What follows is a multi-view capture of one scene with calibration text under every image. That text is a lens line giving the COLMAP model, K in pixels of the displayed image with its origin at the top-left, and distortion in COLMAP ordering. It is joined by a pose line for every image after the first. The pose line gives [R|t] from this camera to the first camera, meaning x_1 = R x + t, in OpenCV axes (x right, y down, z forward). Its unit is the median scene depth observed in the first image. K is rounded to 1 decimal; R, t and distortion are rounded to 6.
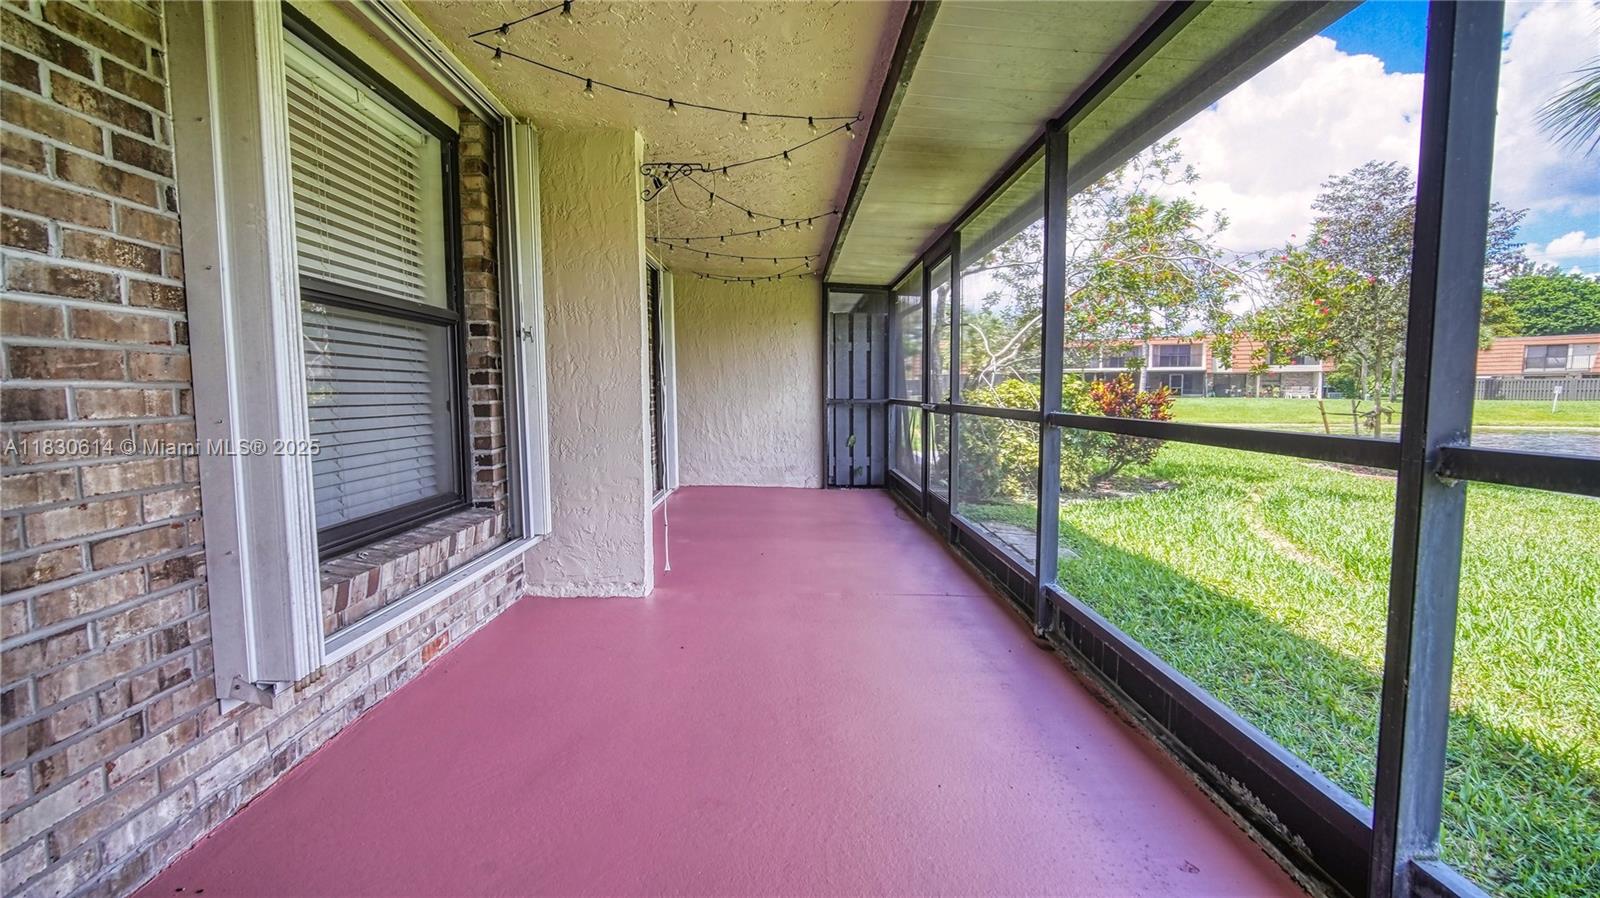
lens RADIAL K [[700.2, 0, 801.4], [0, 700.2, 450.1], [0, 0, 1]] dist [-0.000683, 0.001526]
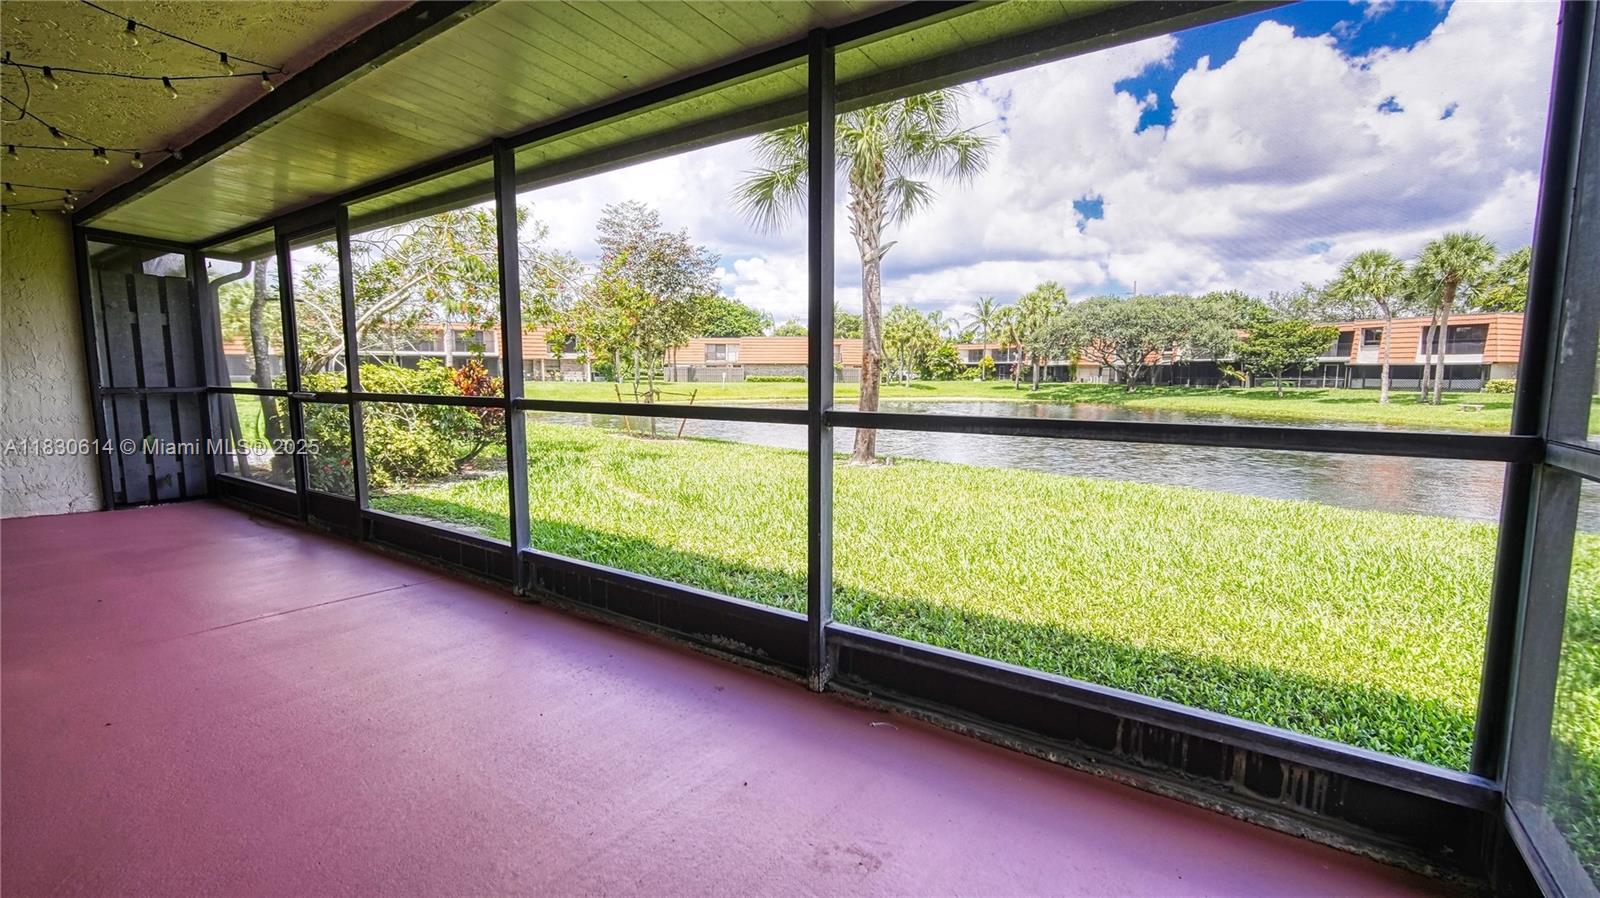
lens RADIAL K [[700.2, 0, 793.8], [0, 700.2, 450.5], [0, 0, 1]] dist [-0.000683, 0.001526]
pose [[0.597563, -0.083403, 0.797473, -0.118344], [0.064577, 0.996351, 0.055813, -0.001713], [-0.799217, 0.018146, 0.600768, -0.017190]]
